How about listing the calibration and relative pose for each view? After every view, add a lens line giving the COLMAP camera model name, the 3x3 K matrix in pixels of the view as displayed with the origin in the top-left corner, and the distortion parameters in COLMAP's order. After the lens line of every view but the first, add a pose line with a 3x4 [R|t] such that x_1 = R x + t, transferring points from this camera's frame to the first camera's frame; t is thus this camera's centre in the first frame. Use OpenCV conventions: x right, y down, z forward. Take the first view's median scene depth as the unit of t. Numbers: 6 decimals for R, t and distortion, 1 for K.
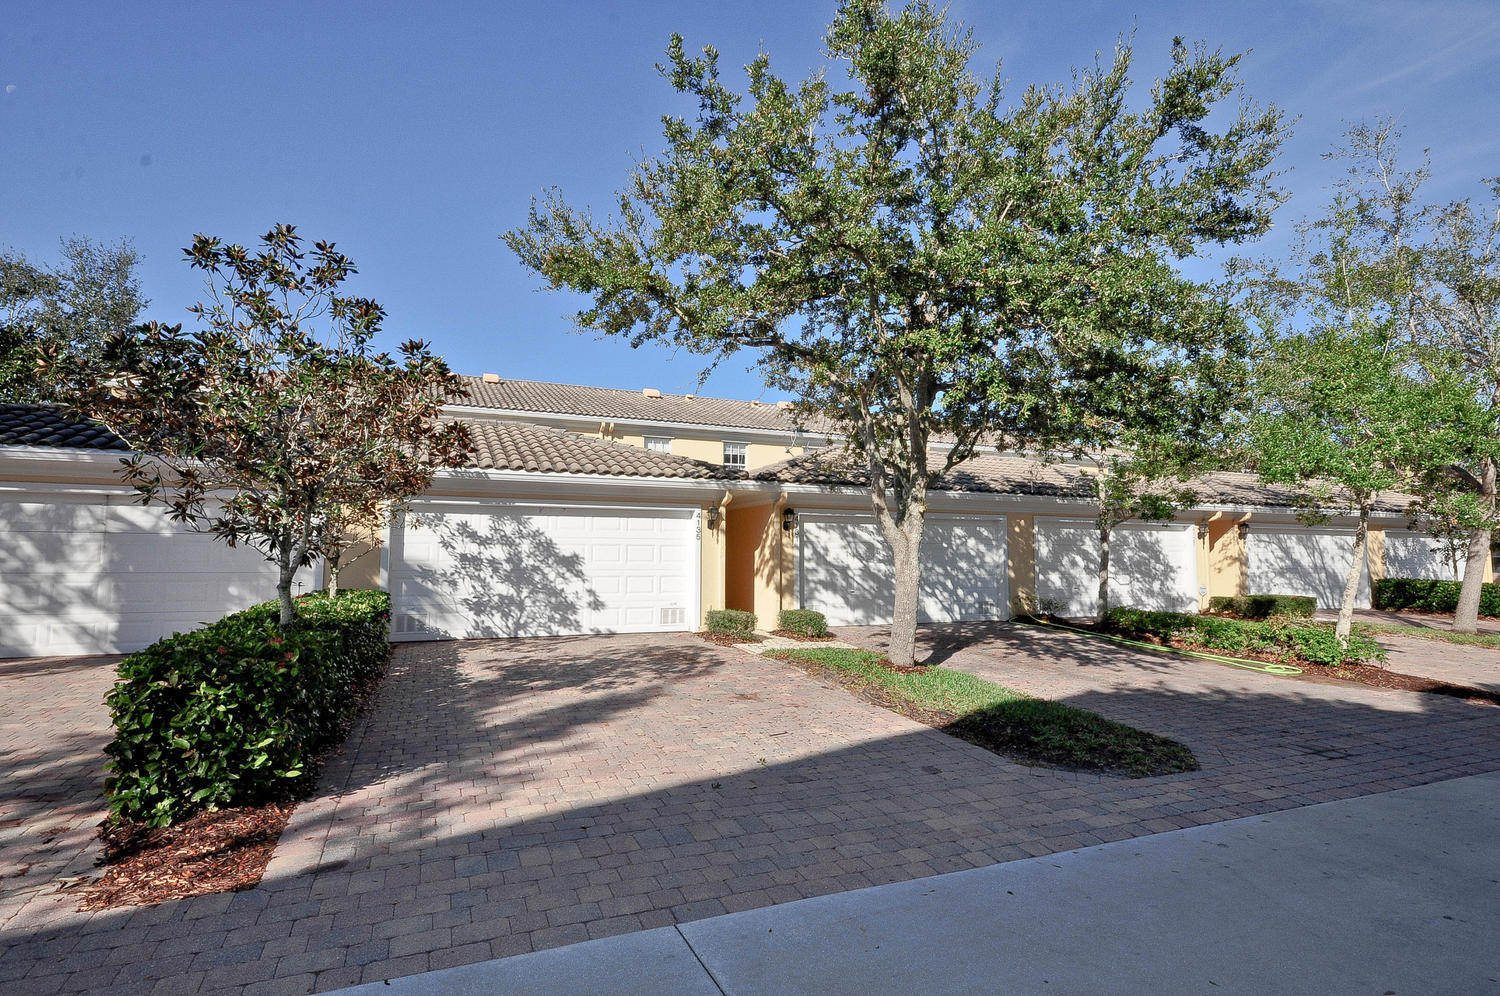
lens RADIAL K [[761.6, 0, 742.2], [0, 761.6, 500.2], [0, 0, 1]] dist [0.005169, -0.002804]
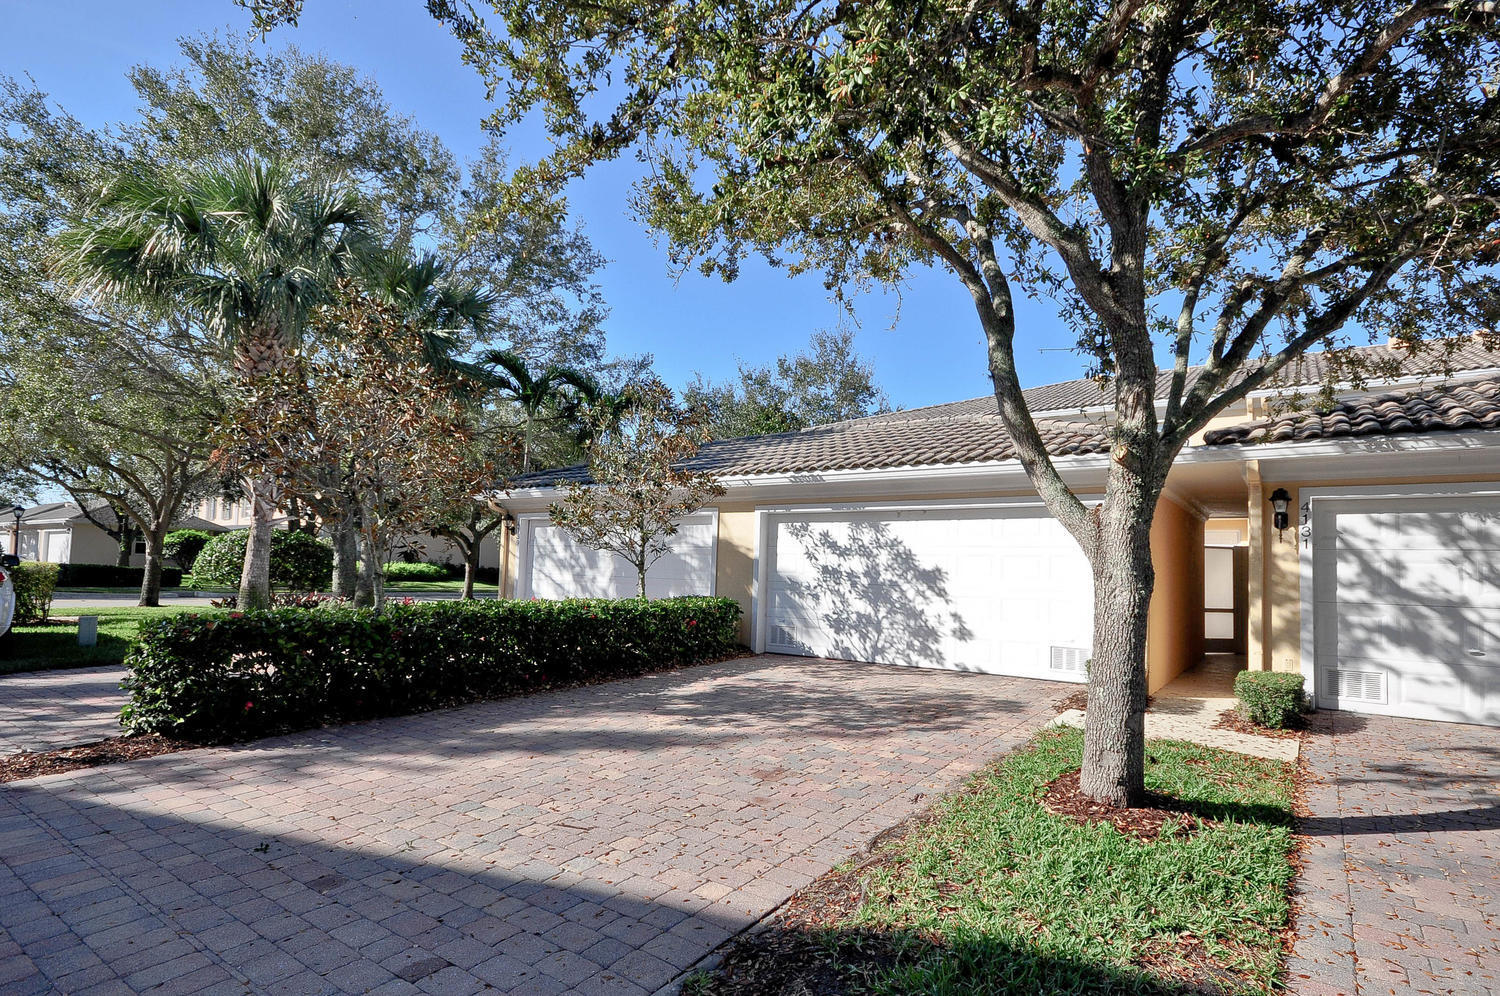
lens RADIAL K [[761.6, 0, 738.7], [0, 761.6, 564.6], [0, 0, 1]] dist [0.005169, -0.002804]
pose [[0.536350, 0.004514, -0.843984, 0.347542], [0.037804, 0.998854, 0.029367, 0.037202], [0.843149, -0.047657, 0.535564, 0.410705]]
